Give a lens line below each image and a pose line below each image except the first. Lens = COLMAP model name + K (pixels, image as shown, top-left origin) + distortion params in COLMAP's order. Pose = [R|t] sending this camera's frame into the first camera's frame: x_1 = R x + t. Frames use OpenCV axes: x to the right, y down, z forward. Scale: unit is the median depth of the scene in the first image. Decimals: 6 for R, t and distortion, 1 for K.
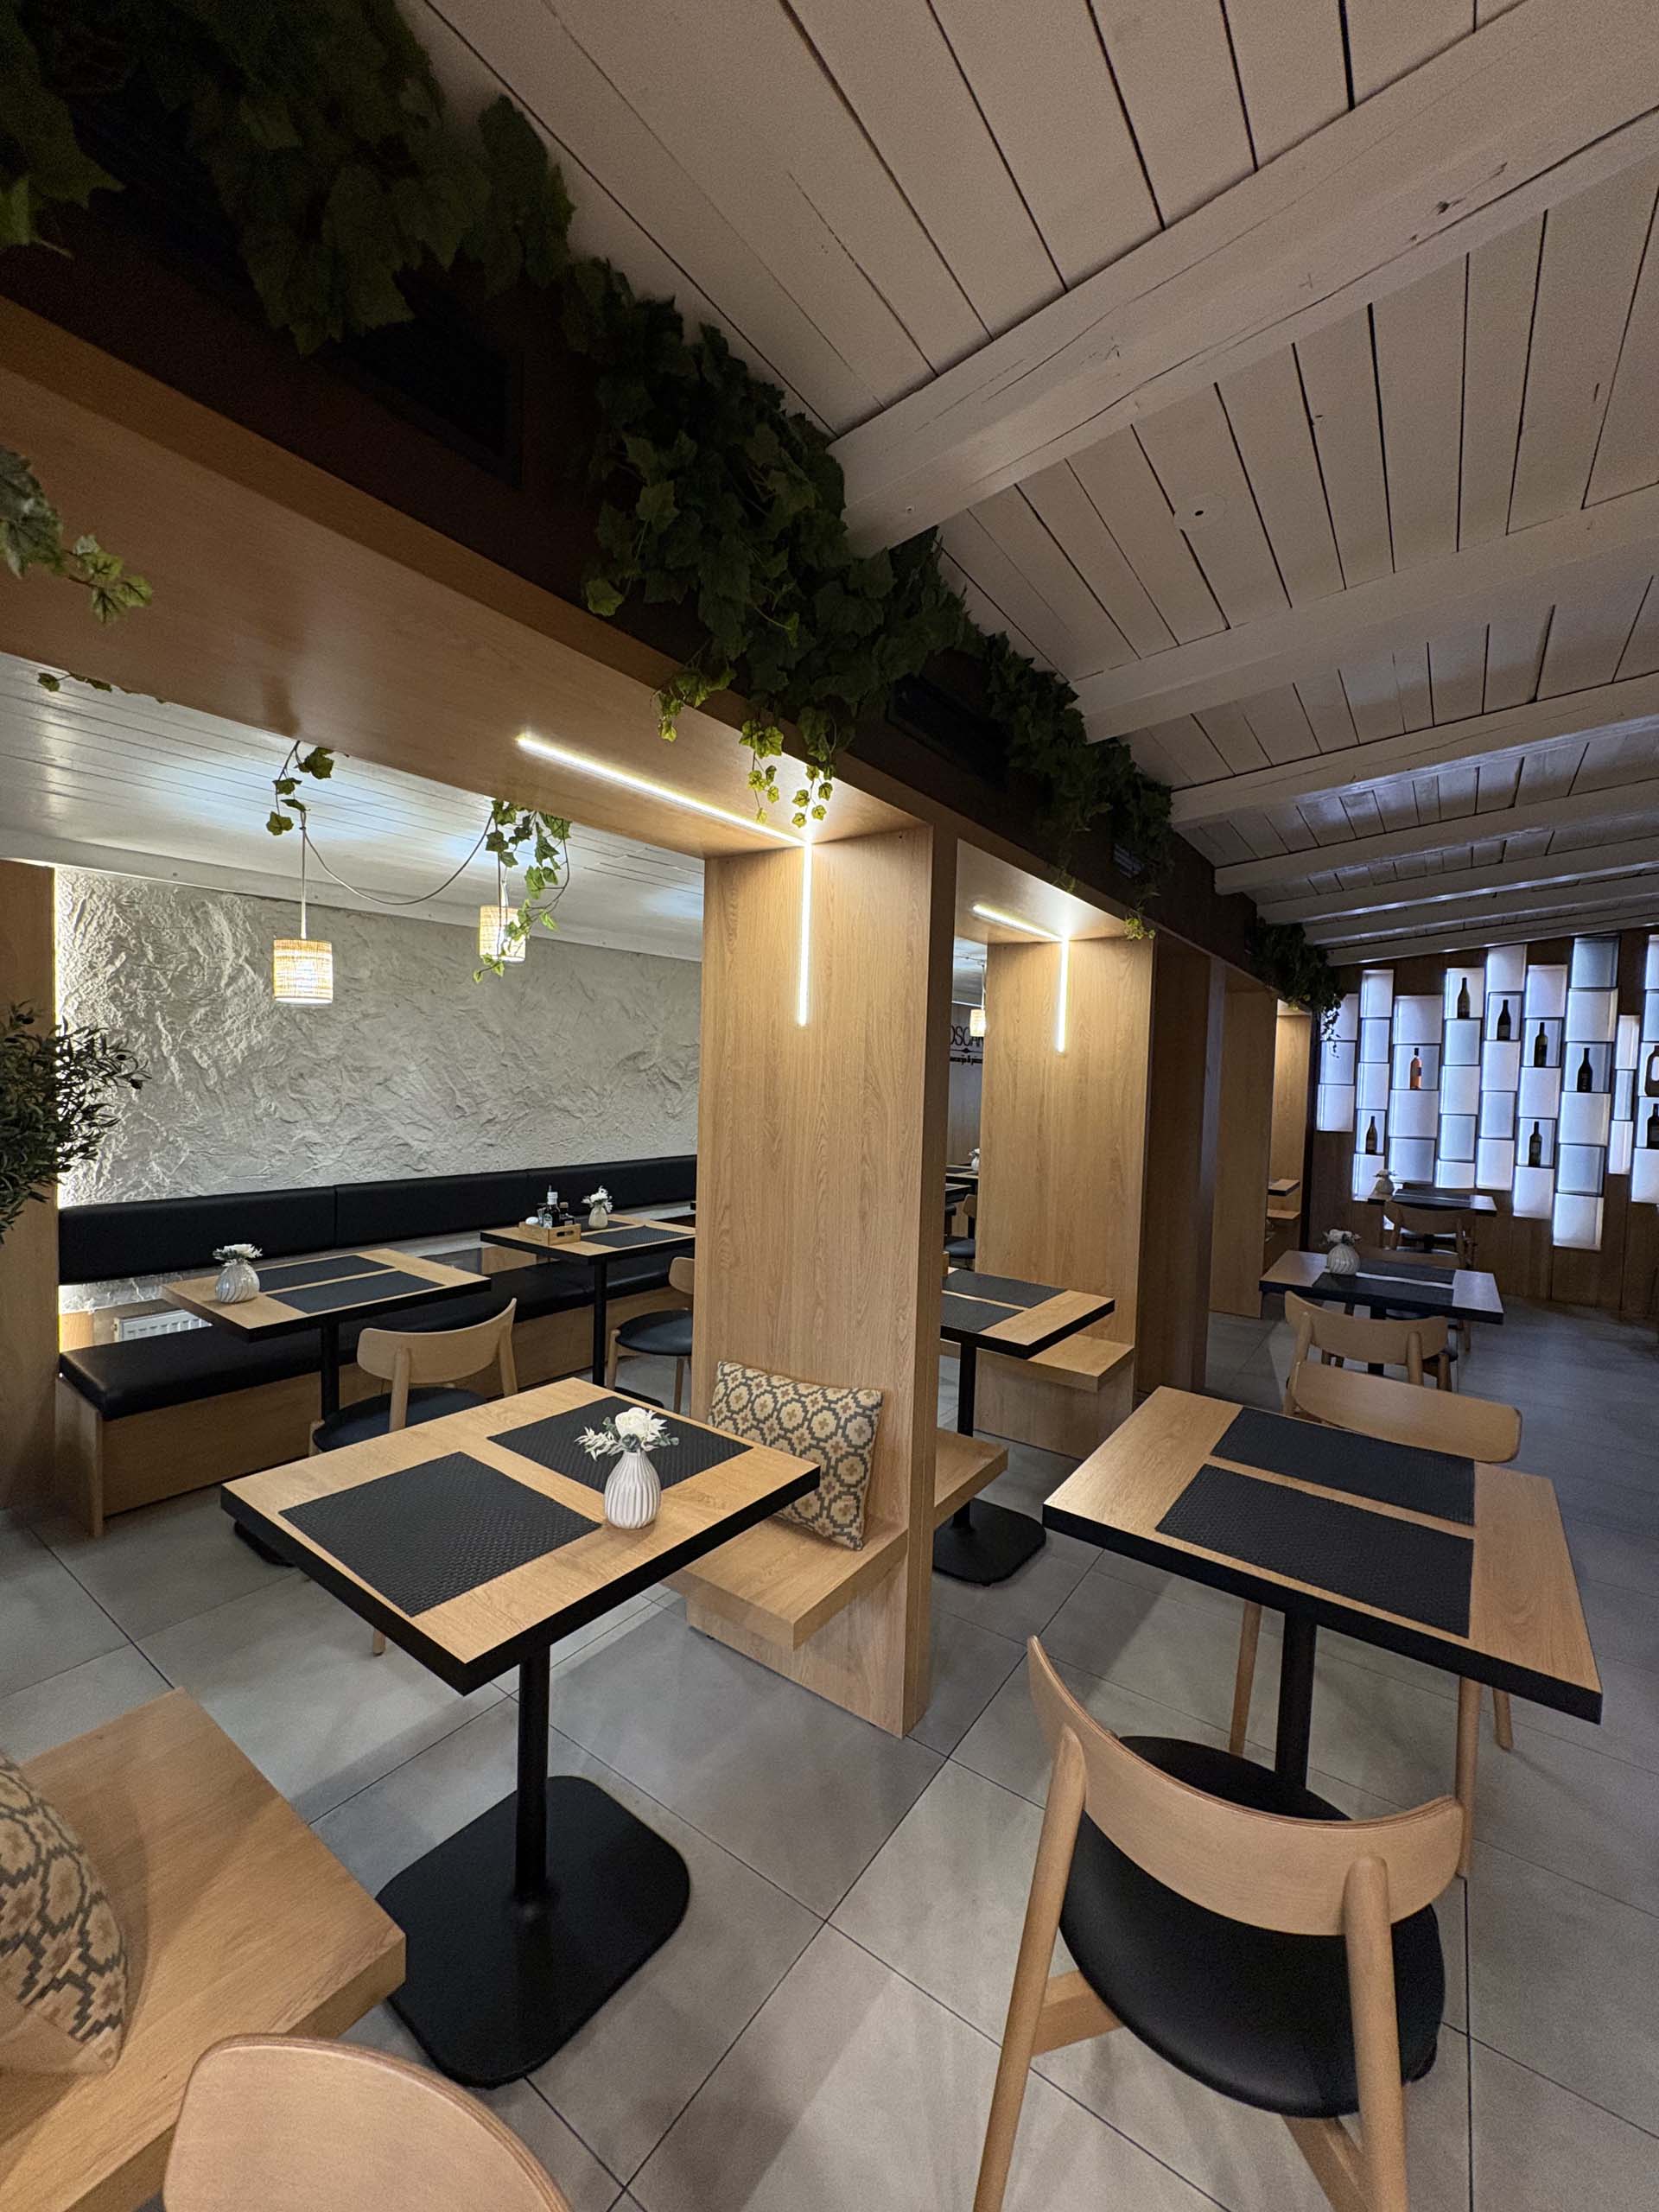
lens RADIAL K [[883.8, 0, 829.5], [0, 883.8, 1106.0], [0, 0, 1]] dist [0.000226, -0.000210]
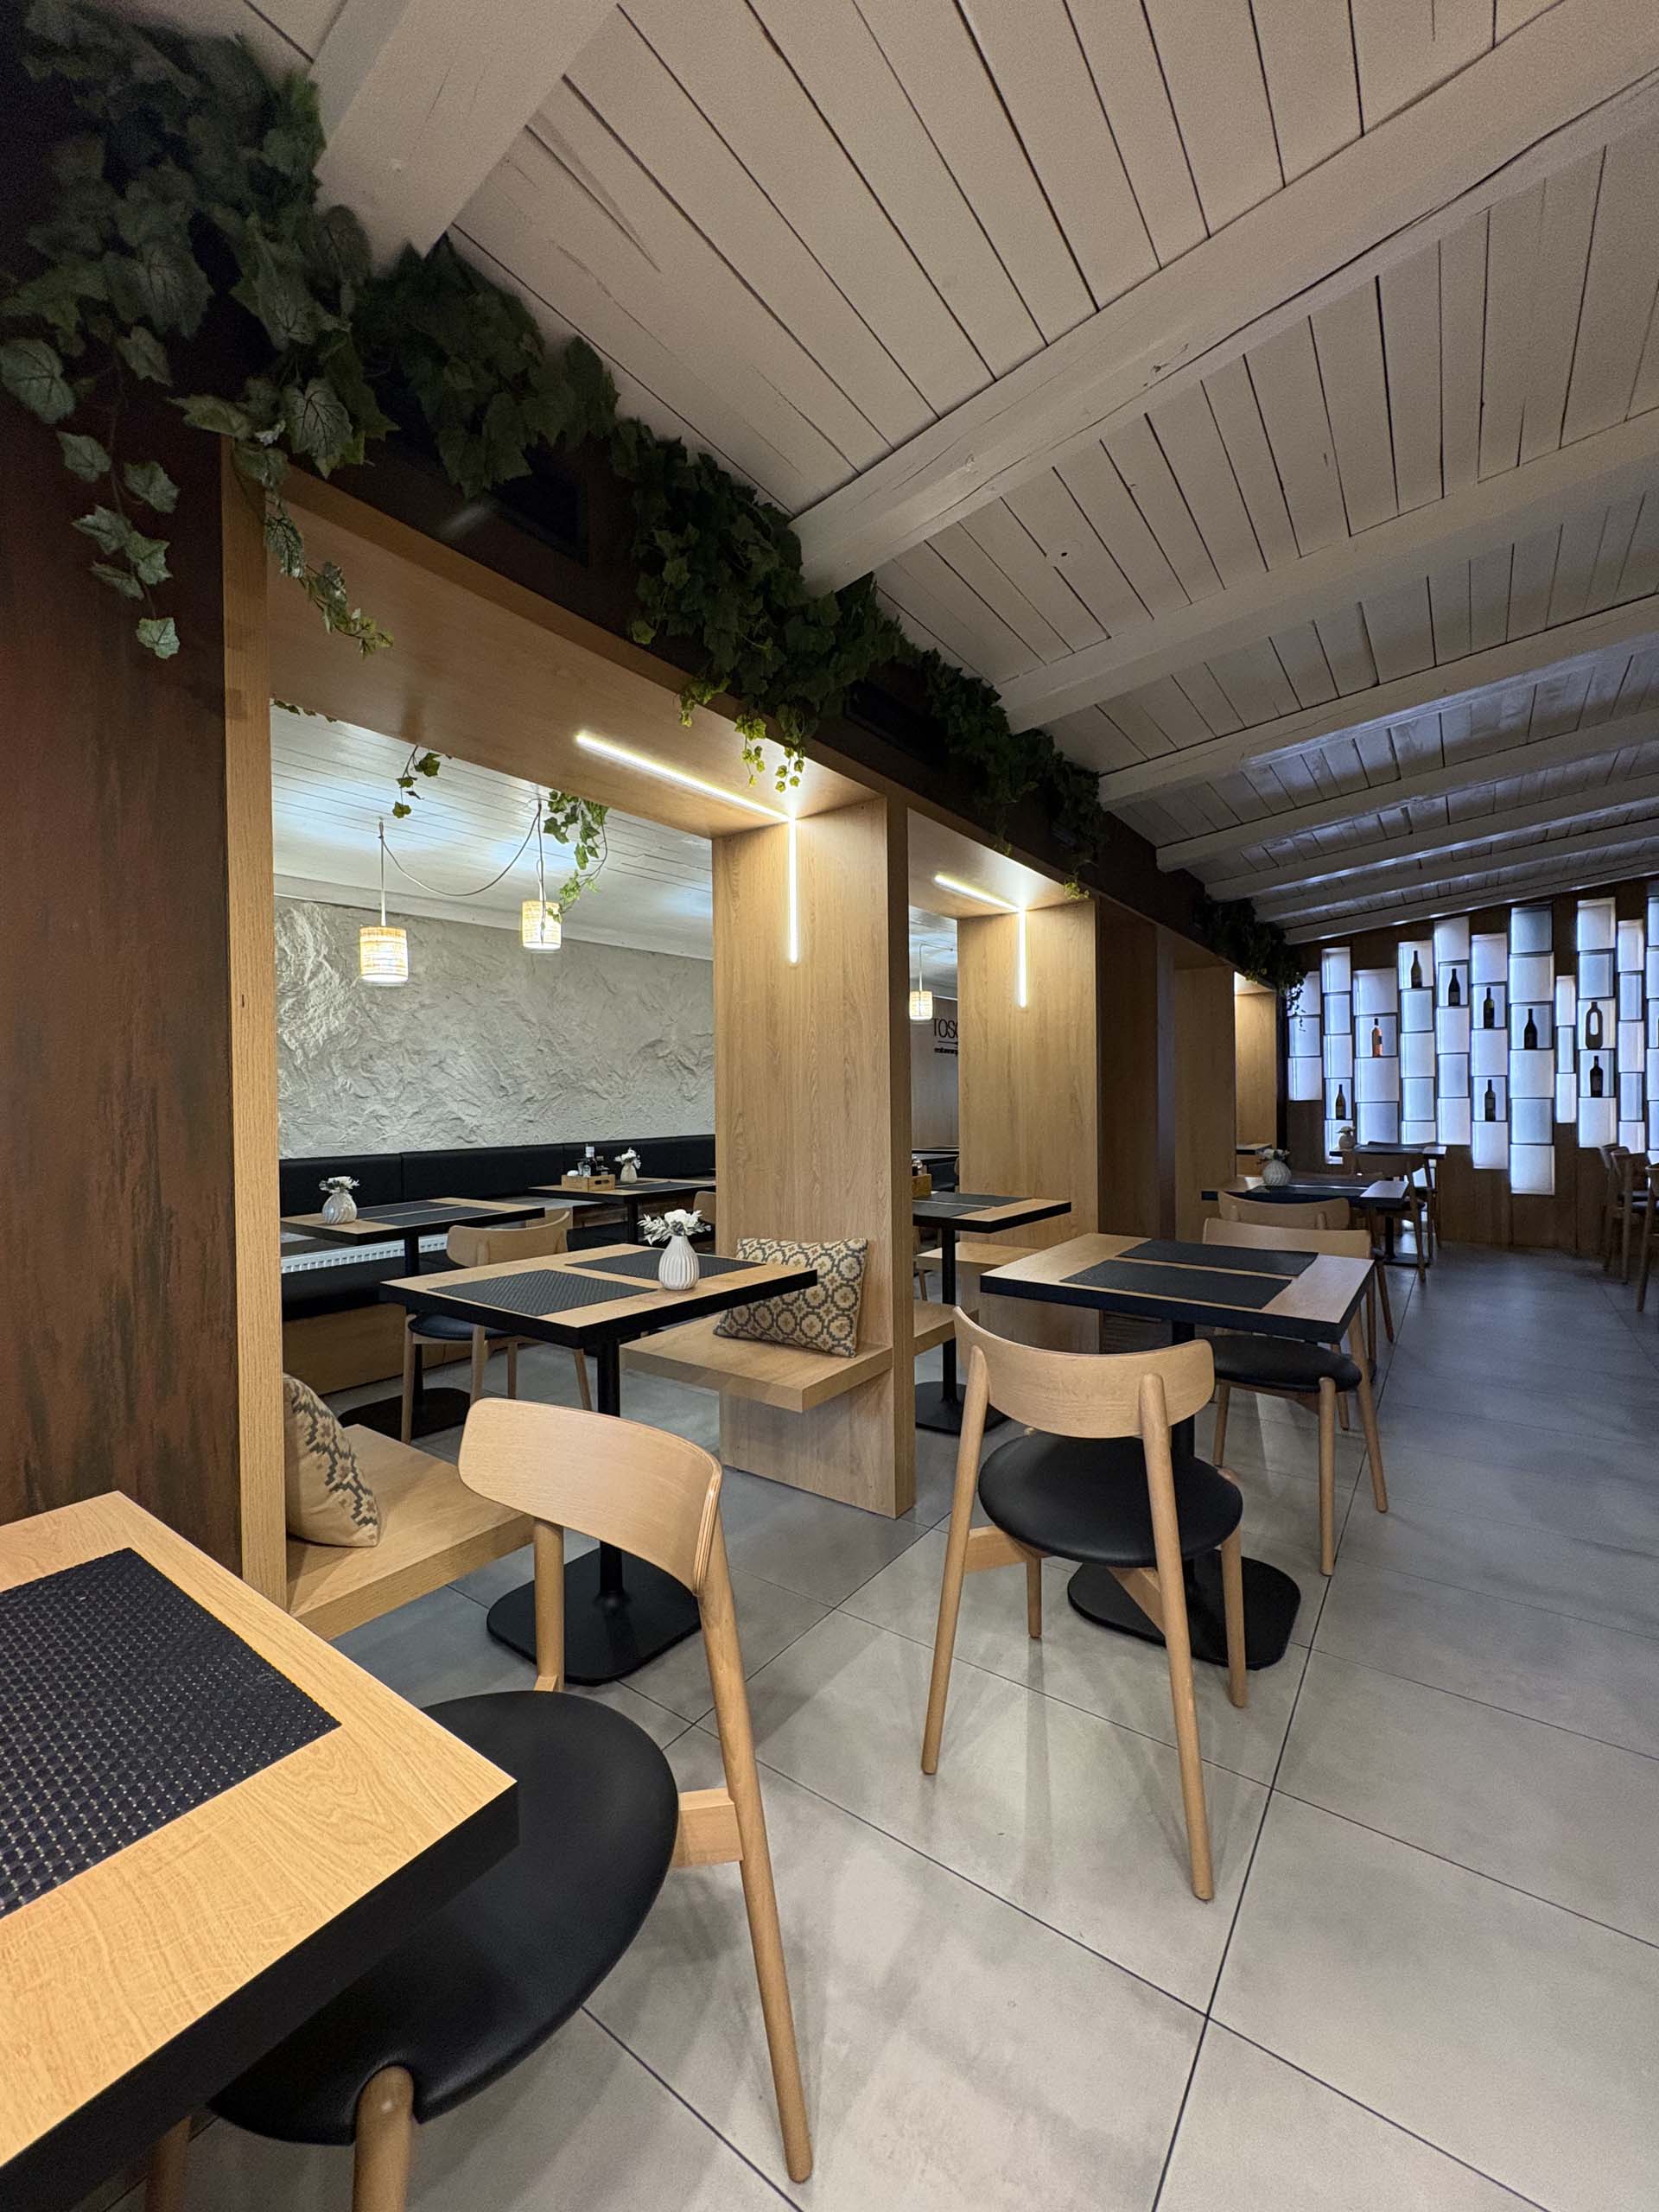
lens RADIAL K [[883.8, 0, 829.5], [0, 883.8, 1106.0], [0, 0, 1]] dist [0.000226, -0.000210]
pose [[0.999041, -0.042283, -0.011335, 0.025647], [0.041887, 0.998572, -0.033158, 0.156851], [0.012721, 0.032651, 0.999386, -0.254162]]
